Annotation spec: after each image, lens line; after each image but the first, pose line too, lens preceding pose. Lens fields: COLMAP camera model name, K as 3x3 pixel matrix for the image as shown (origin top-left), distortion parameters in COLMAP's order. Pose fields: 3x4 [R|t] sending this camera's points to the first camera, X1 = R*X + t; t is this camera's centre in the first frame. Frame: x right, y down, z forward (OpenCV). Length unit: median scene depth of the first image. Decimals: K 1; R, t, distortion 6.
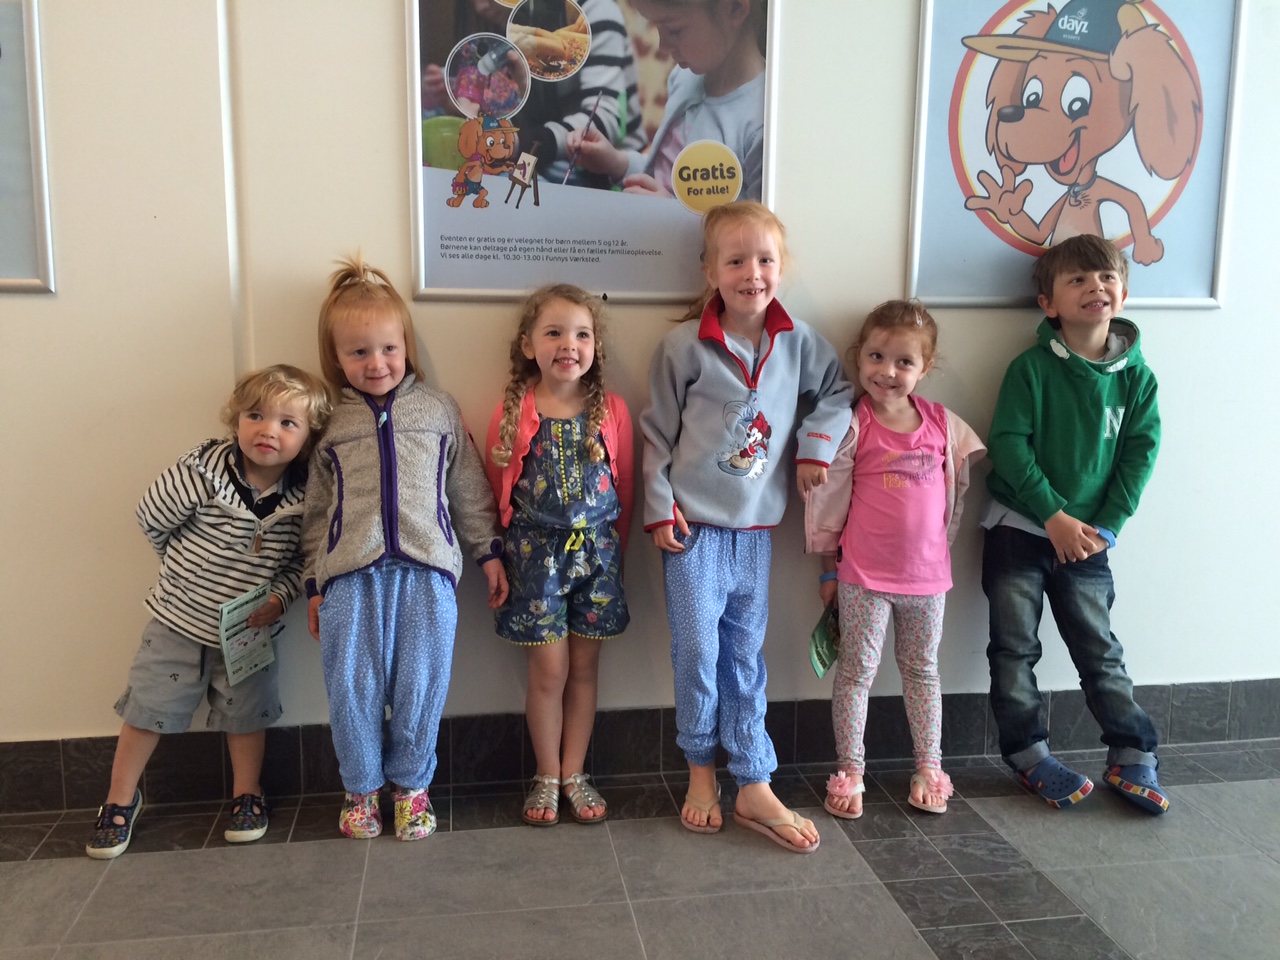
lens RADIAL K [[1091.1, 0, 643.8], [0, 1091.1, 475.2], [0, 0, 1]] dist [0.041749, -0.016276]
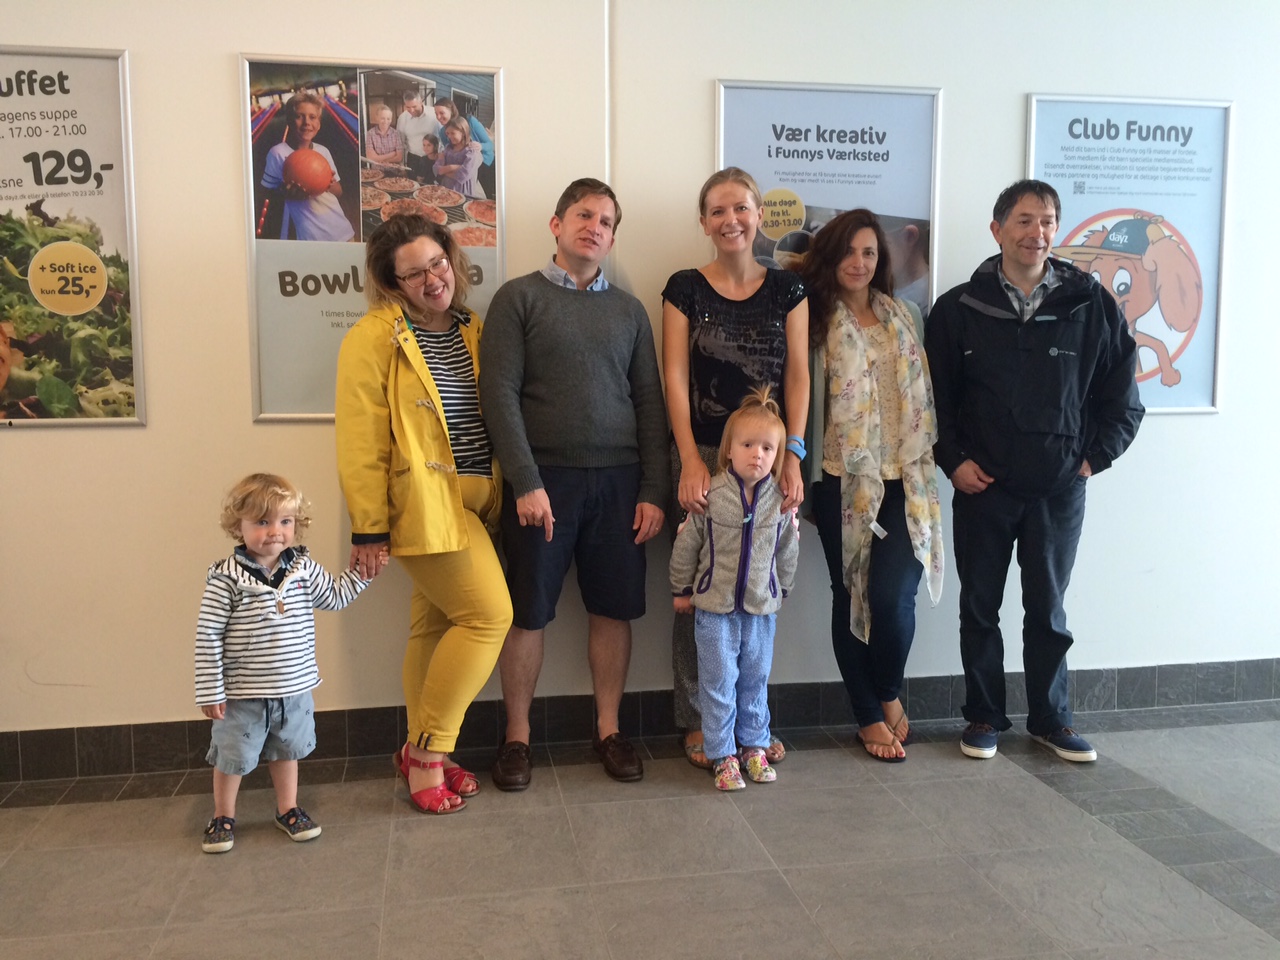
lens RADIAL K [[1091.1, 0, 636.4], [0, 1091.1, 482.9], [0, 0, 1]] dist [0.041749, -0.016276]
pose [[0.999841, -0.014503, 0.010384, -0.315548], [0.014992, 0.998704, -0.048644, 0.006798], [-0.009665, 0.048792, 0.998762, -0.537147]]
